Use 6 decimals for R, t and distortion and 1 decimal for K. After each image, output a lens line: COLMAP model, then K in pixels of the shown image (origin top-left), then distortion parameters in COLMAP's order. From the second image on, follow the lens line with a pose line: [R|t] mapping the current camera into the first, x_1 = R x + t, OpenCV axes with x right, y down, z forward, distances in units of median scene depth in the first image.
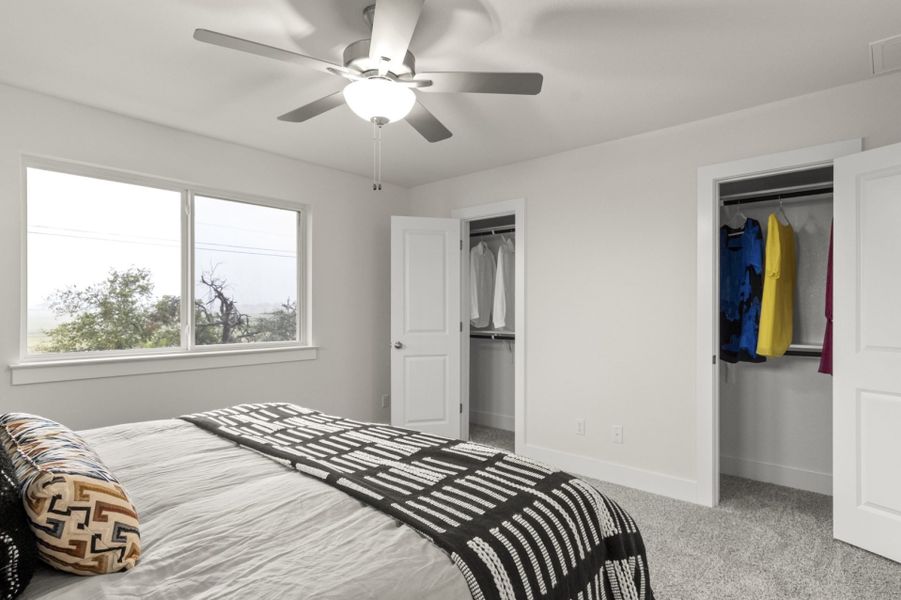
lens RADIAL K [[482.3, 0, 471.1], [0, 482.3, 314.5], [0, 0, 1]] dist [0.000073, -0.001826]
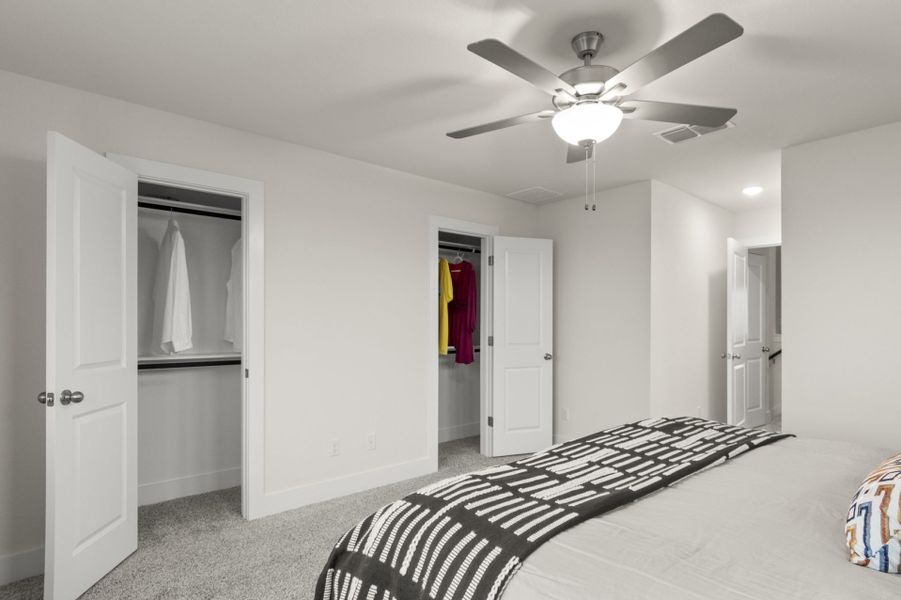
lens RADIAL K [[482.3, 0, 471.1], [0, 482.3, 314.5], [0, 0, 1]] dist [0.000073, -0.001826]
pose [[0.134468, 0.013191, 0.990830, -0.918014], [0.006712, 0.999876, -0.014222, -0.017400], [-0.990895, 0.008563, 0.134363, 0.815178]]
